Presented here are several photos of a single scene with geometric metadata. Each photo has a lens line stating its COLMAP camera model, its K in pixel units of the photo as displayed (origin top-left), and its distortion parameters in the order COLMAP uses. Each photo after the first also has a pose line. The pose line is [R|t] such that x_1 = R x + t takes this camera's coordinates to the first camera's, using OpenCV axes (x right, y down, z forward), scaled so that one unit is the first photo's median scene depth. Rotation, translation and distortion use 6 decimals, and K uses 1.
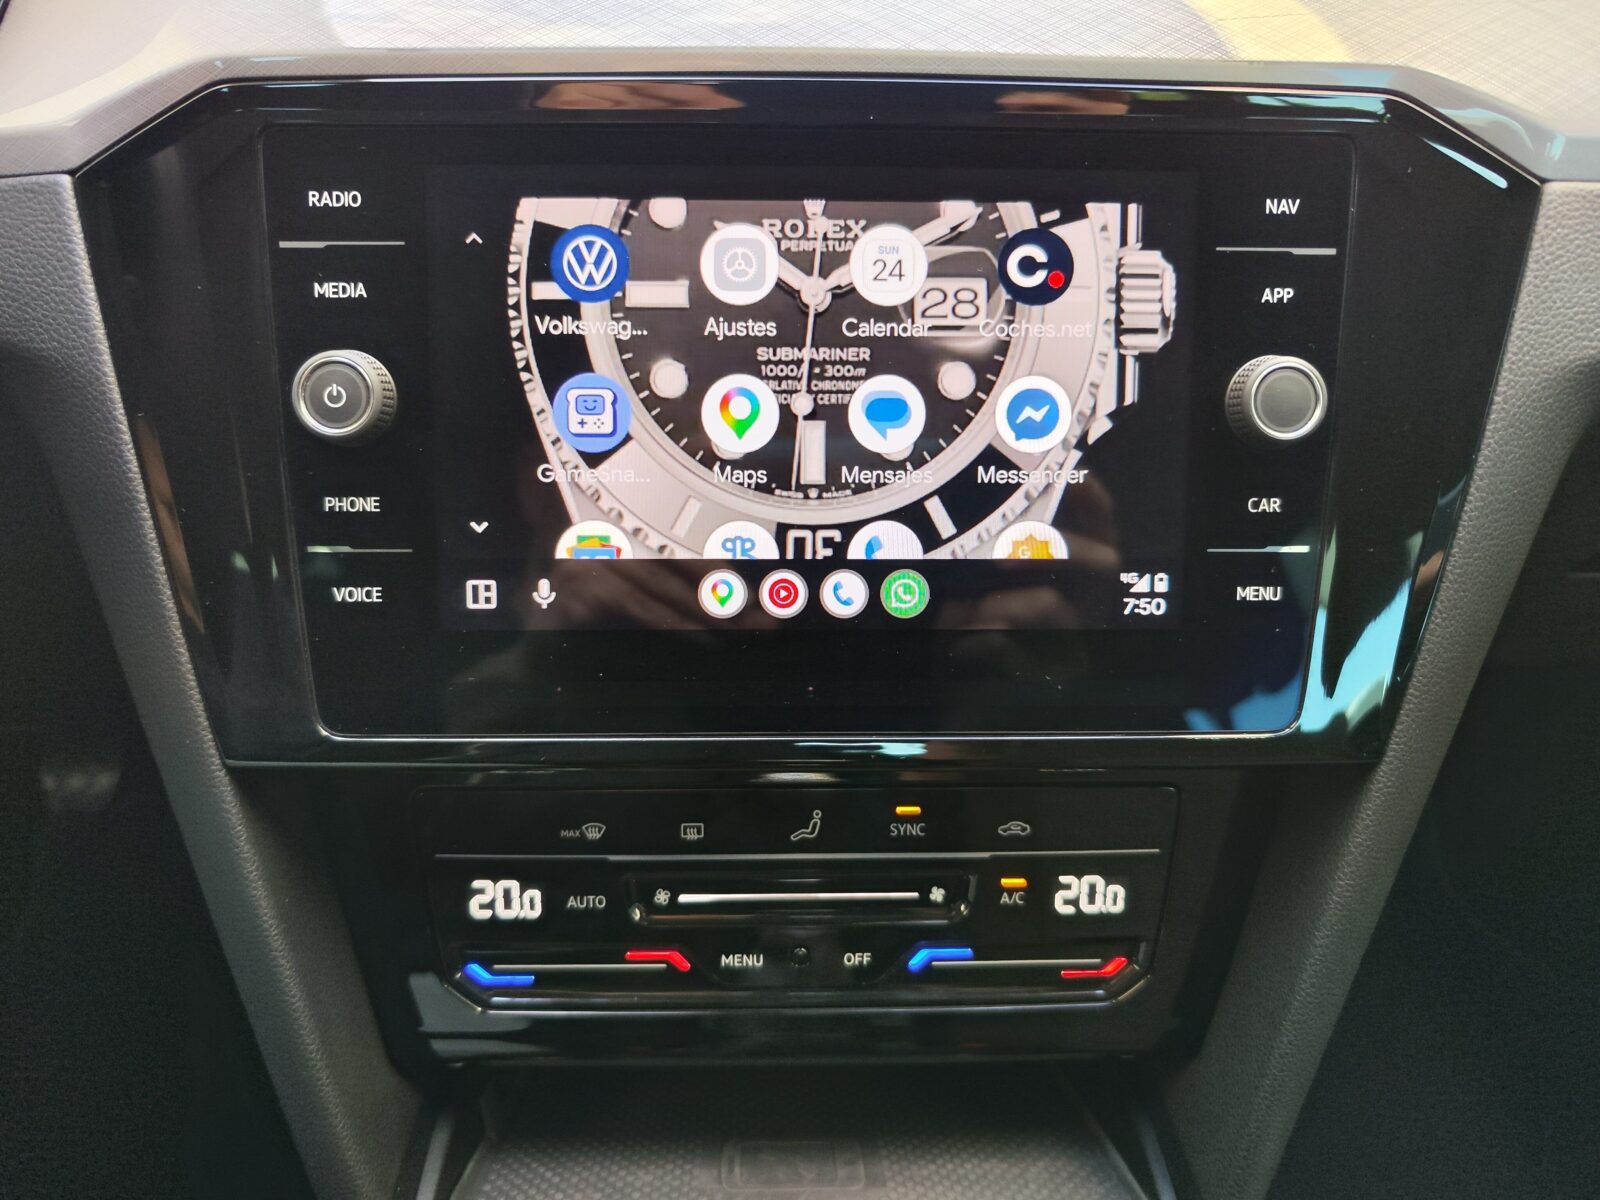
lens RADIAL K [[1097.5, 0, 810.6], [0, 1097.5, 590.0], [0, 0, 1]] dist [-0.005111, -0.008608]
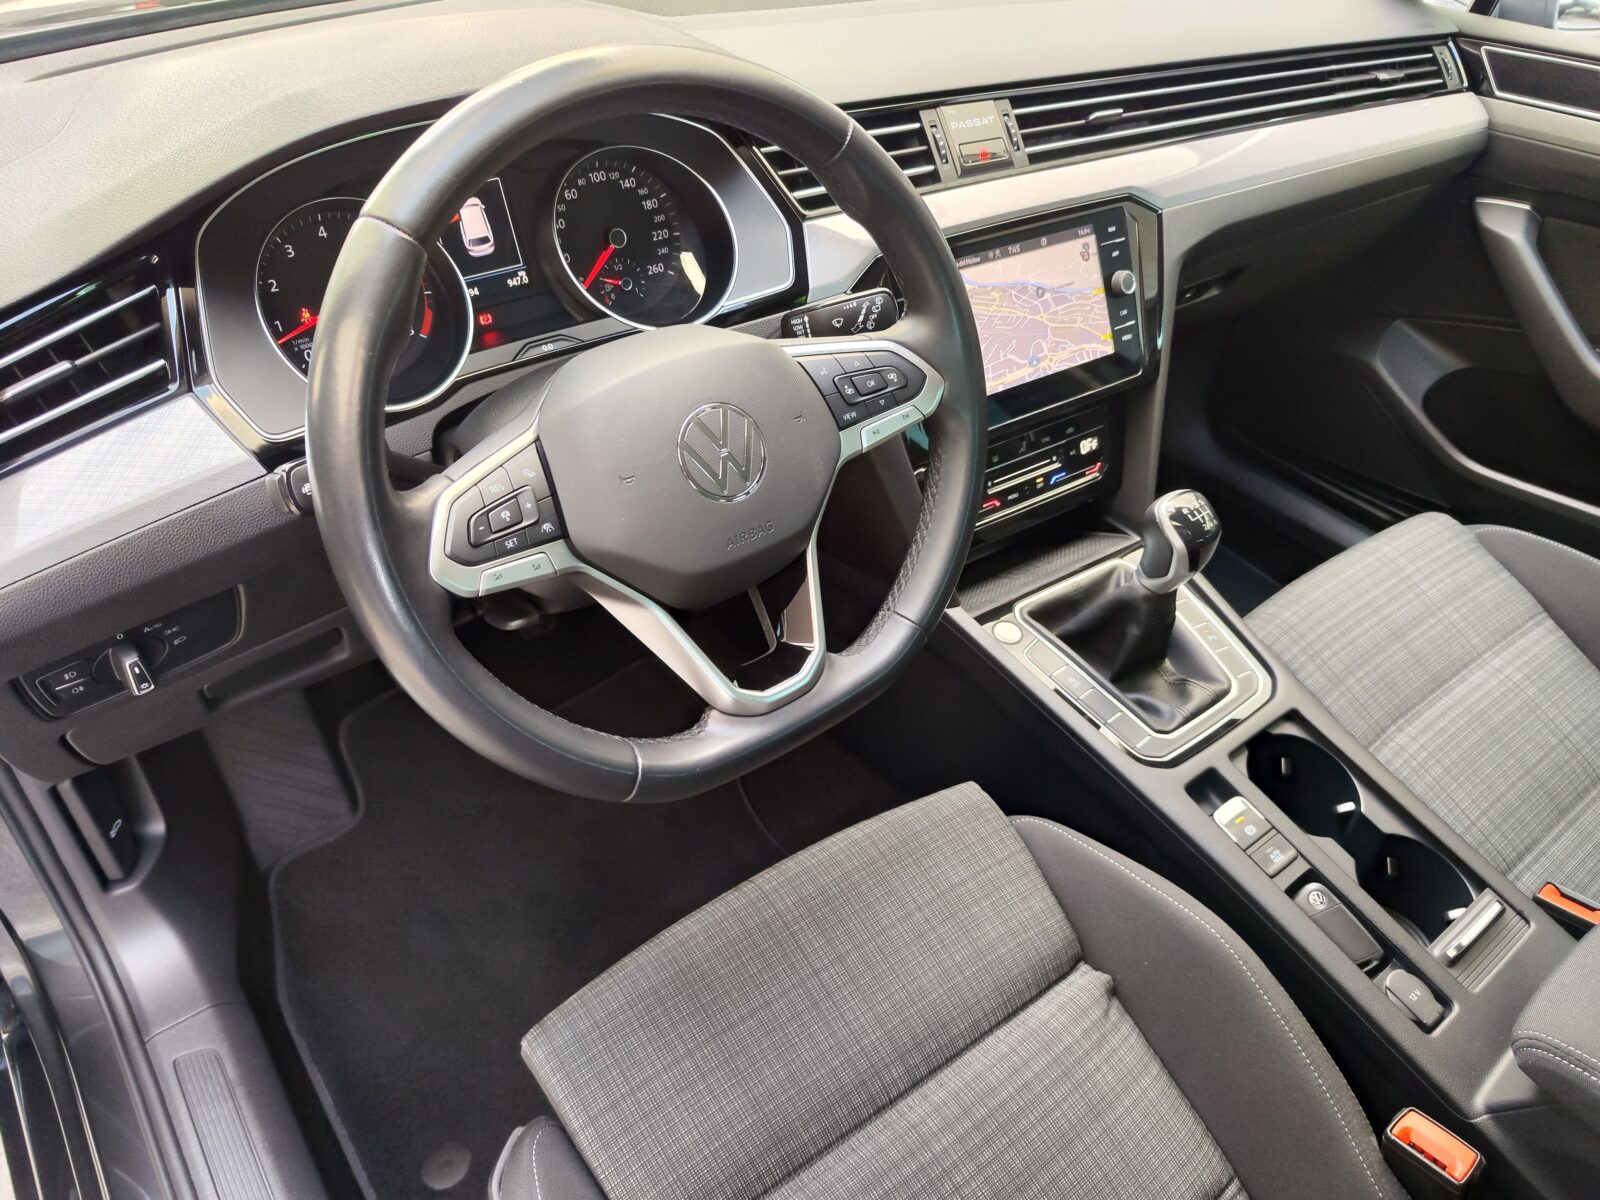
lens RADIAL K [[1097.5, 0, 807.1], [0, 1097.5, 599.3], [0, 0, 1]] dist [-0.005111, -0.008608]
pose [[0.841694, -0.335622, 0.422977, -2.306015], [0.275838, 0.940691, 0.197517, -0.190745], [-0.464182, -0.049576, 0.884351, -1.750210]]
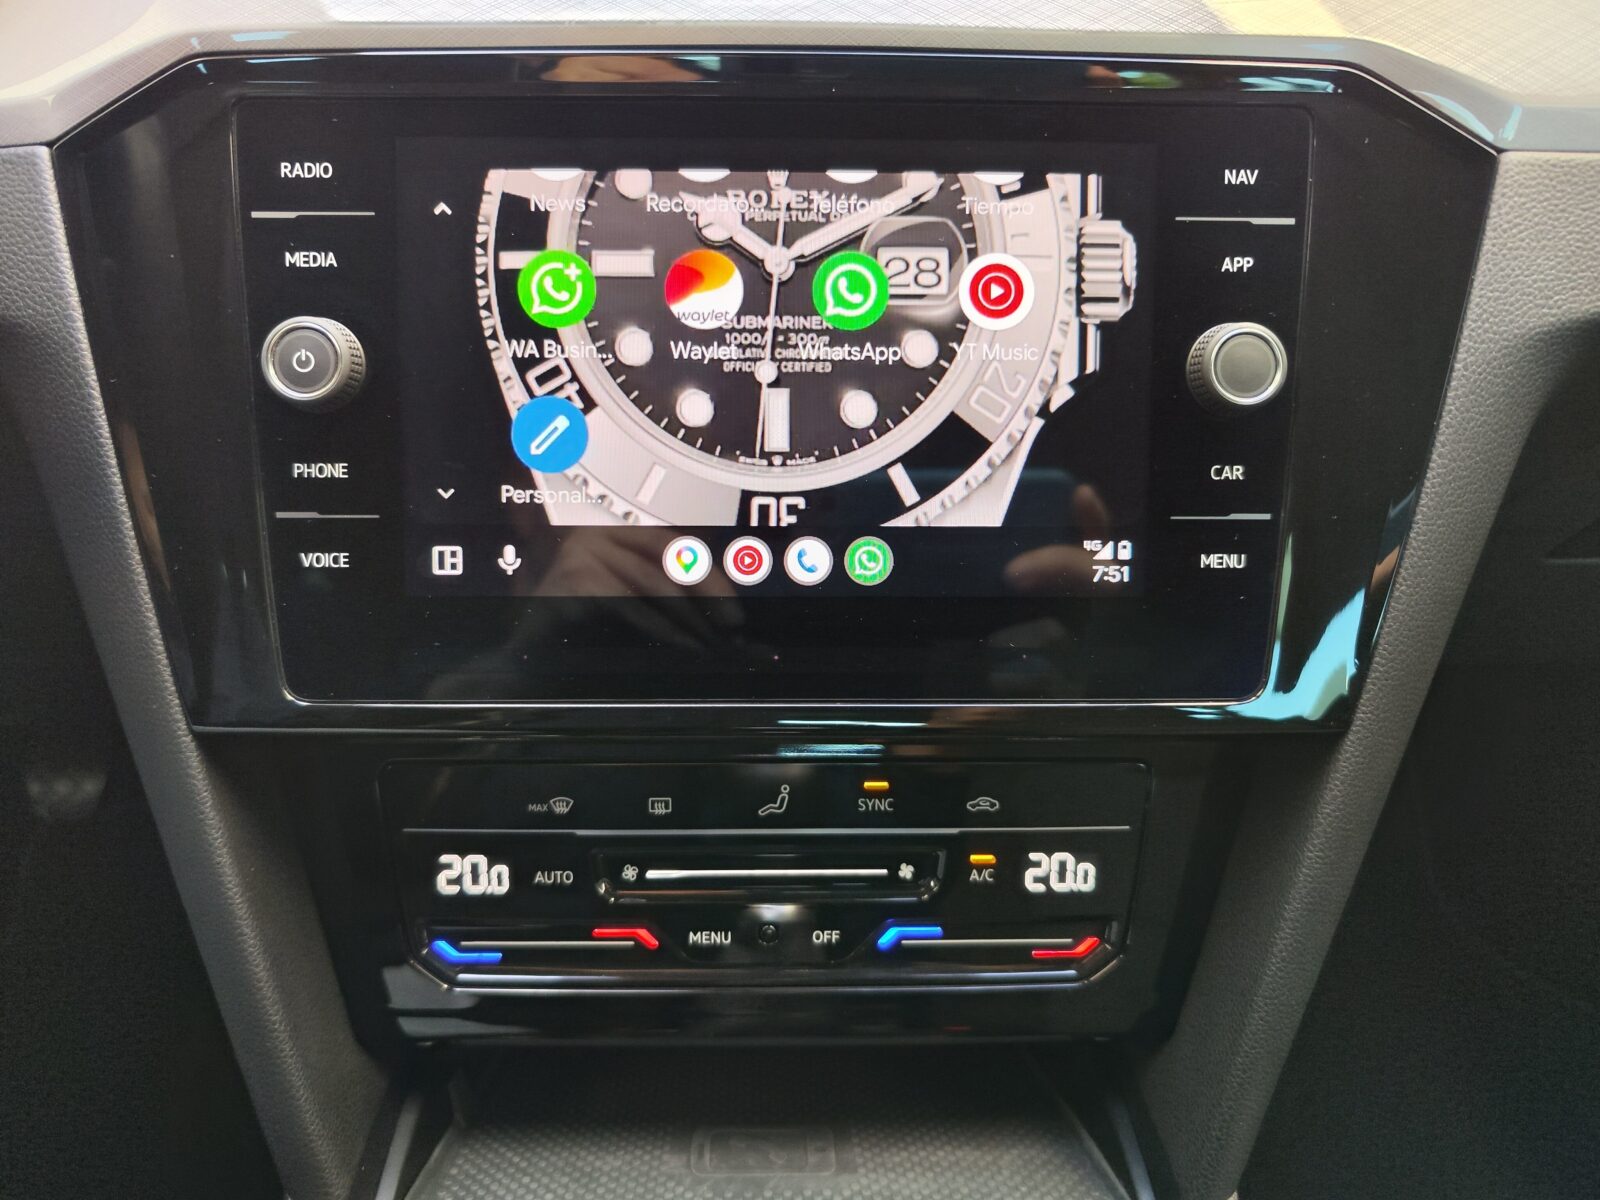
lens RADIAL K [[1097.5, 0, 799.0], [0, 1097.5, 587.1], [0, 0, 1]] dist [-0.005111, -0.008608]
pose [[0.999975, 0.000533, -0.006990, 0.029357], [-0.000727, 0.999613, -0.027793, 0.055838], [0.006973, 0.027798, 0.999589, -0.003245]]
